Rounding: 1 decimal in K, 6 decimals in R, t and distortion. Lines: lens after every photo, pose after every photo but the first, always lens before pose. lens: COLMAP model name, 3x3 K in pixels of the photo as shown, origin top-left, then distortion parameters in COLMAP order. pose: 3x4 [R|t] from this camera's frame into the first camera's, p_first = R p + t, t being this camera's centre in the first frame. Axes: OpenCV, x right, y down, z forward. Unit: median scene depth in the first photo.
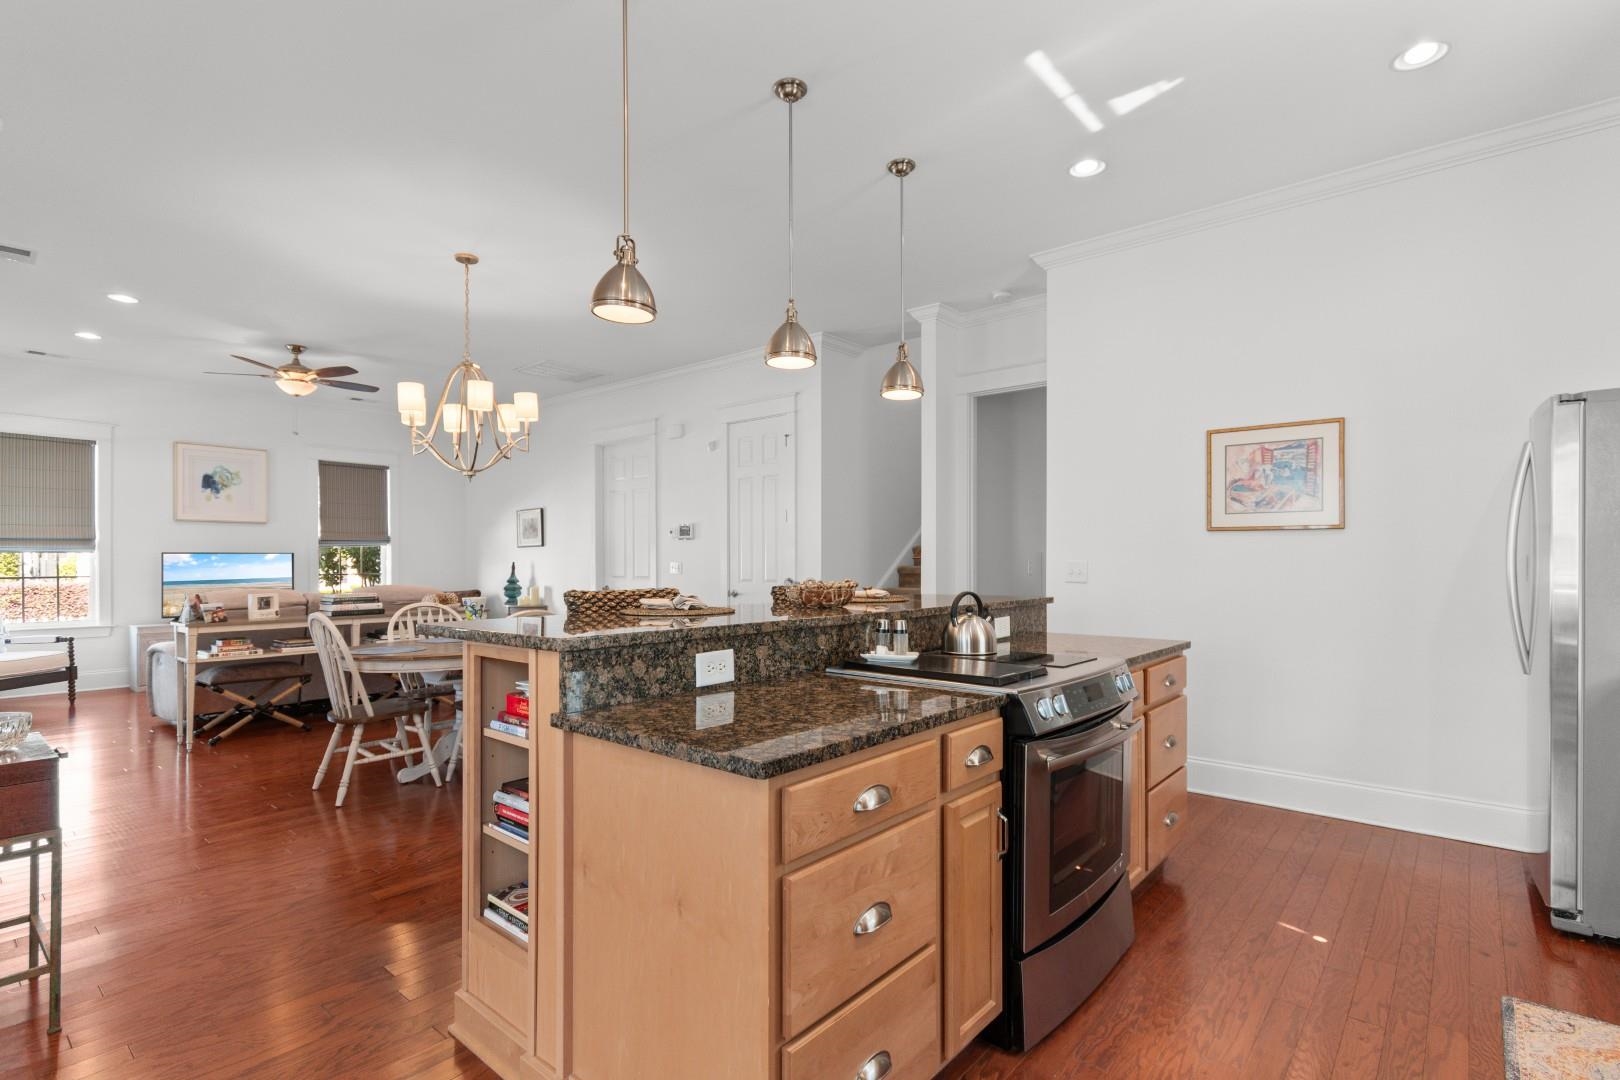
lens RADIAL K [[769.5, 0, 818.3], [0, 769.5, 558.6], [0, 0, 1]] dist [0.010520, -0.010127]
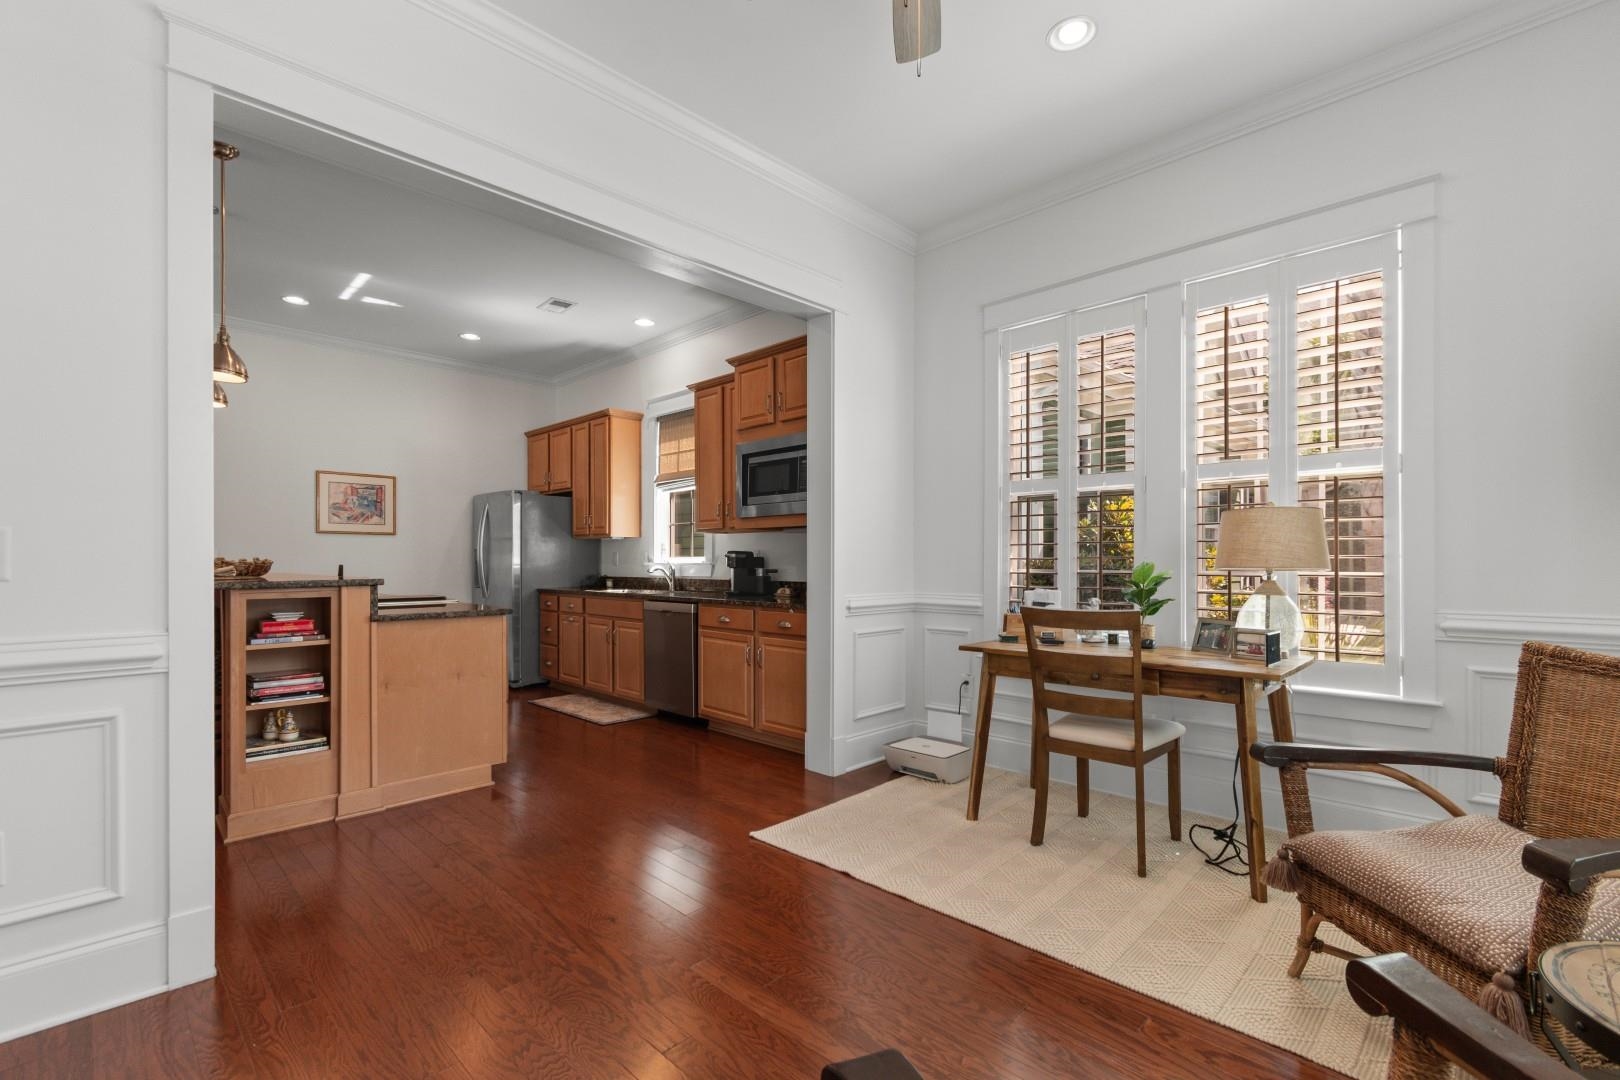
lens RADIAL K [[708.2, 0, 809.5], [0, 708.2, 555.0], [0, 0, 1]] dist [-0.000453, -0.000522]
pose [[0.065541, 0.010291, 0.997797, -0.882207], [-0.000312, 0.999947, -0.010293, 0.024895], [-0.997850, 0.000363, 0.065541, -0.117566]]
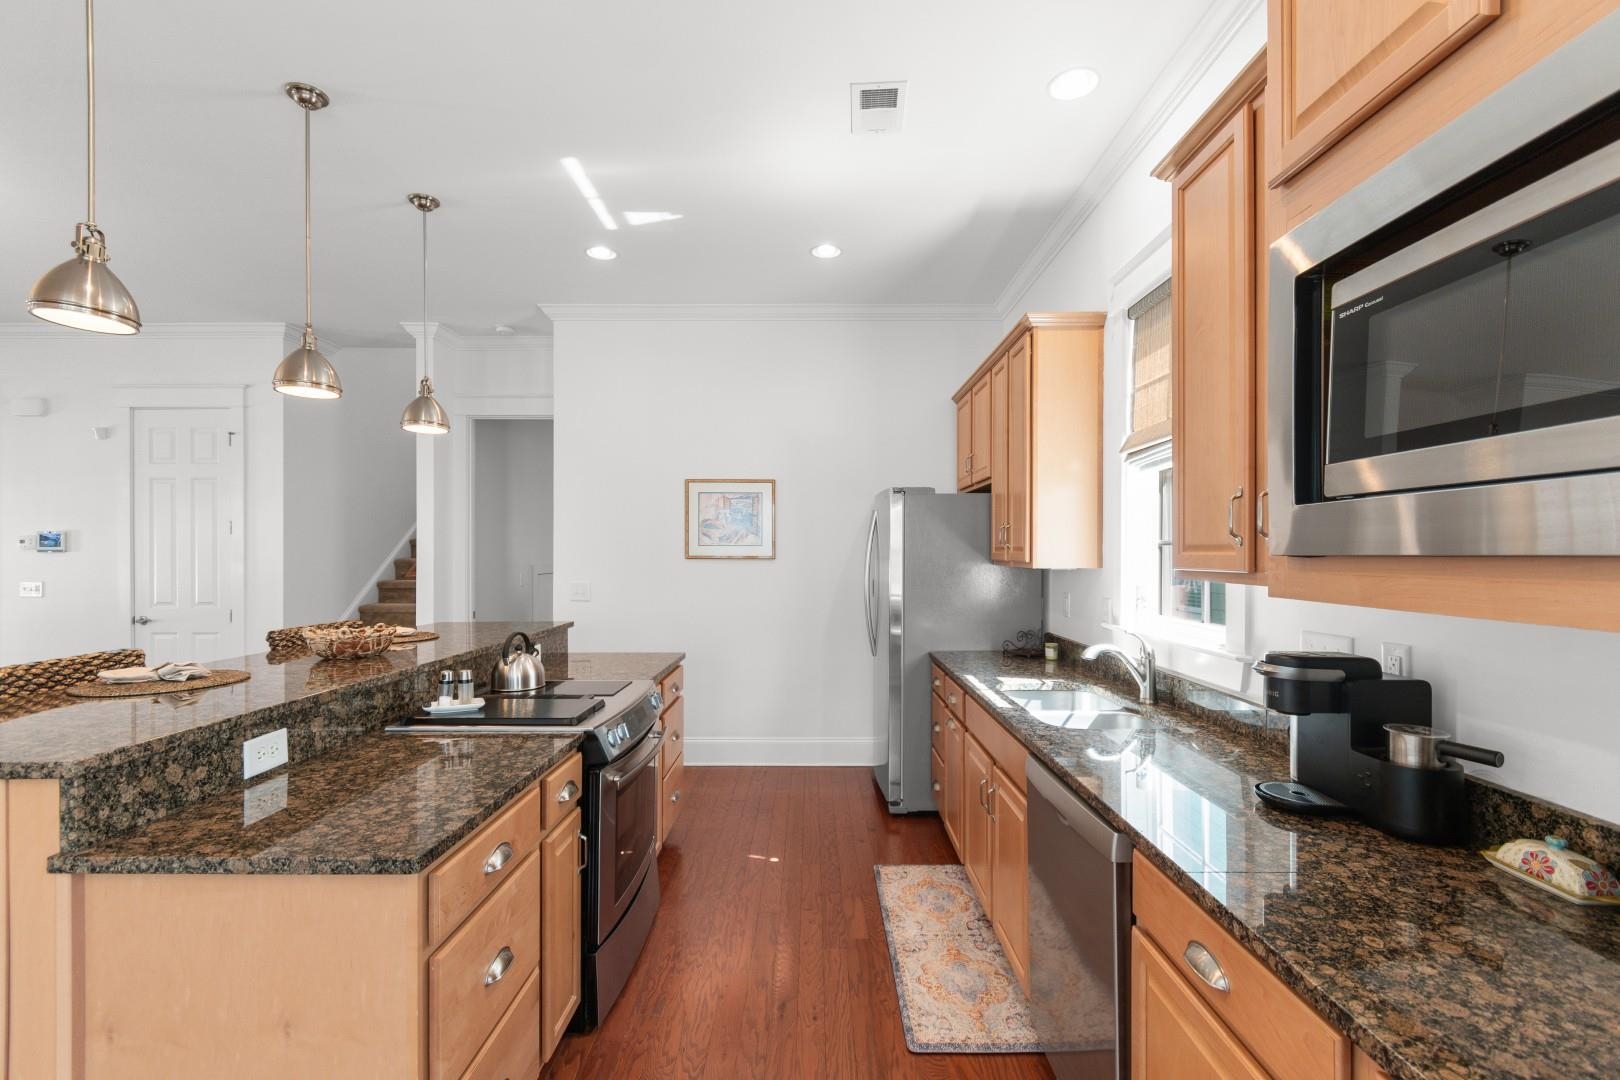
lens RADIAL K [[708.2, 0, 809.5], [0, 708.2, 555.0], [0, 0, 1]] dist [-0.000453, -0.000522]
pose [[0.767315, -0.002095, 0.641267, -0.084781], [-0.000572, 0.999992, 0.003952, -0.045451], [-0.641270, -0.003399, 0.767307, -0.024162]]
